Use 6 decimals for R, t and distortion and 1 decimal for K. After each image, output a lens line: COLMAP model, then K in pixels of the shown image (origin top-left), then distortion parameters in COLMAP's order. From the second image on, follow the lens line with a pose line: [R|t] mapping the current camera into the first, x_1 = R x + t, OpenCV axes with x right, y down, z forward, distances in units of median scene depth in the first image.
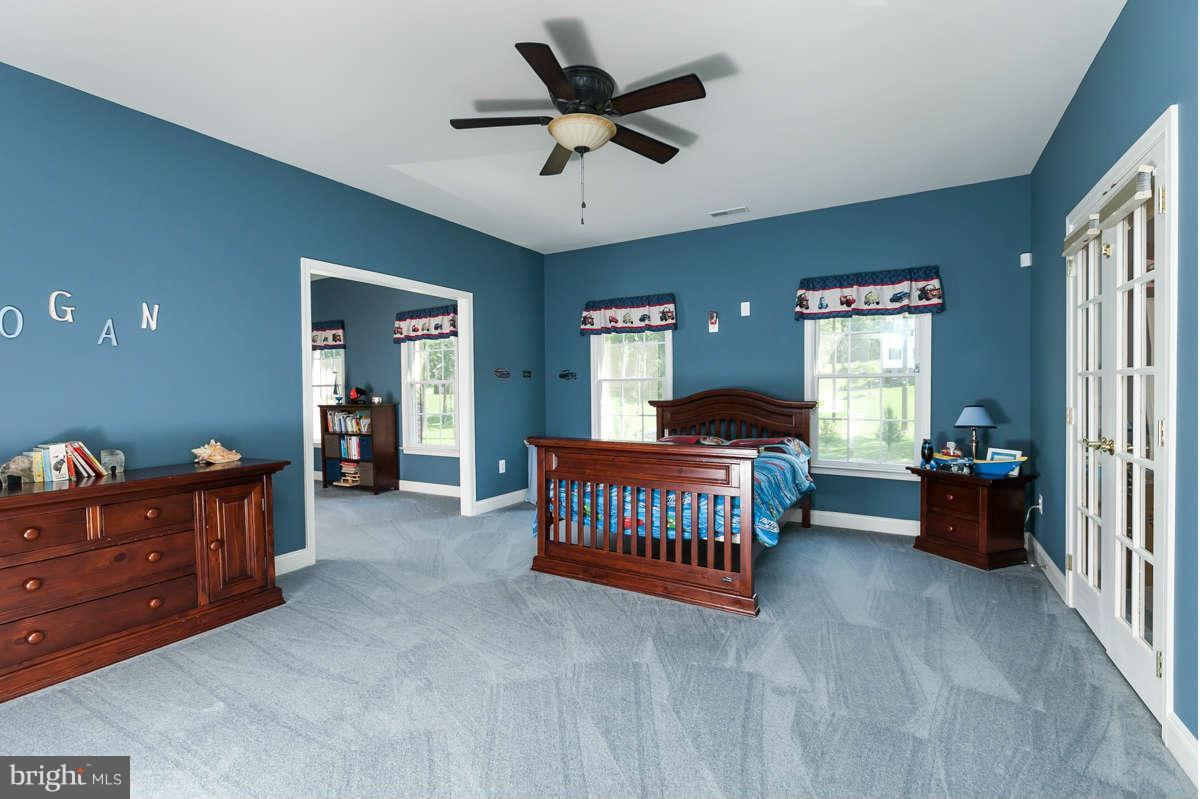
lens RADIAL K [[532.9, 0, 601.1], [0, 532.9, 401.1], [0, 0, 1]] dist [-0.000490, -0.000015]
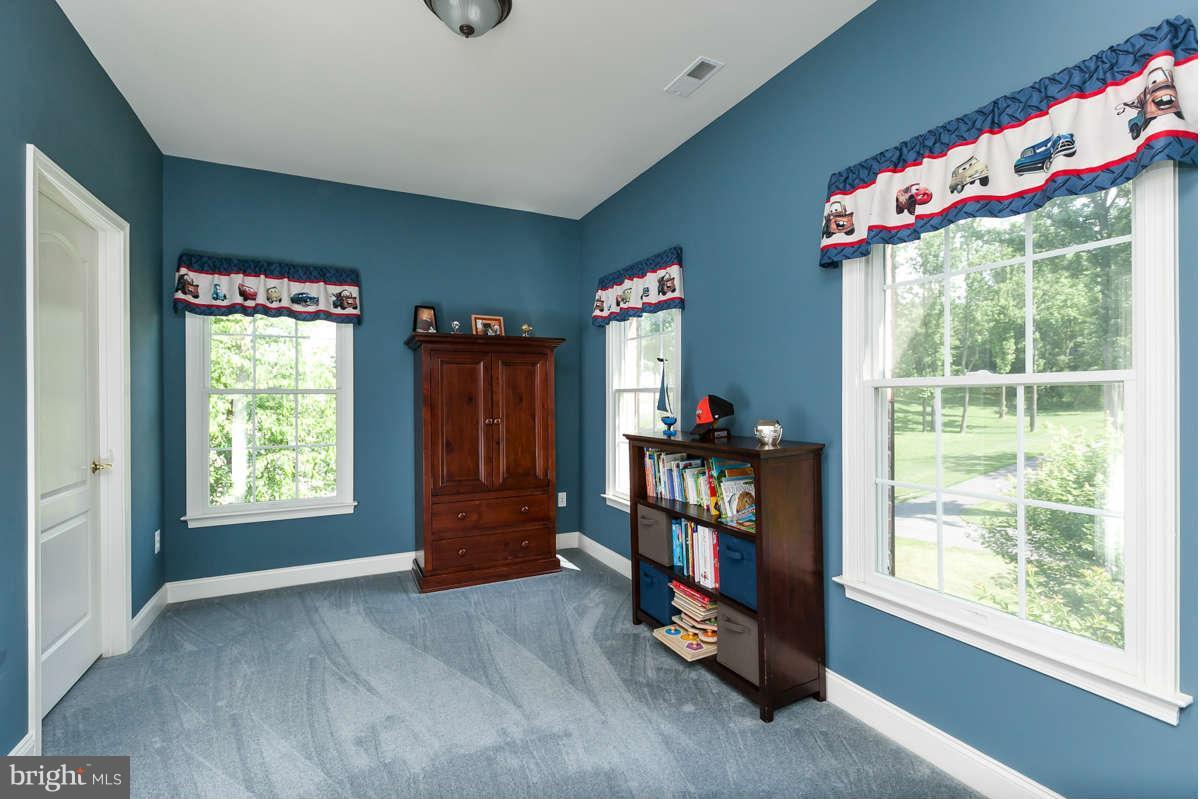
lens RADIAL K [[532.9, 0, 599.7], [0, 532.9, 397.0], [0, 0, 1]] dist [-0.000490, -0.000015]
pose [[0.838293, 0.010215, -0.545124, -0.314109], [-0.018361, 0.999786, -0.009500, -0.019740], [0.544911, 0.017973, 0.838301, 0.627150]]
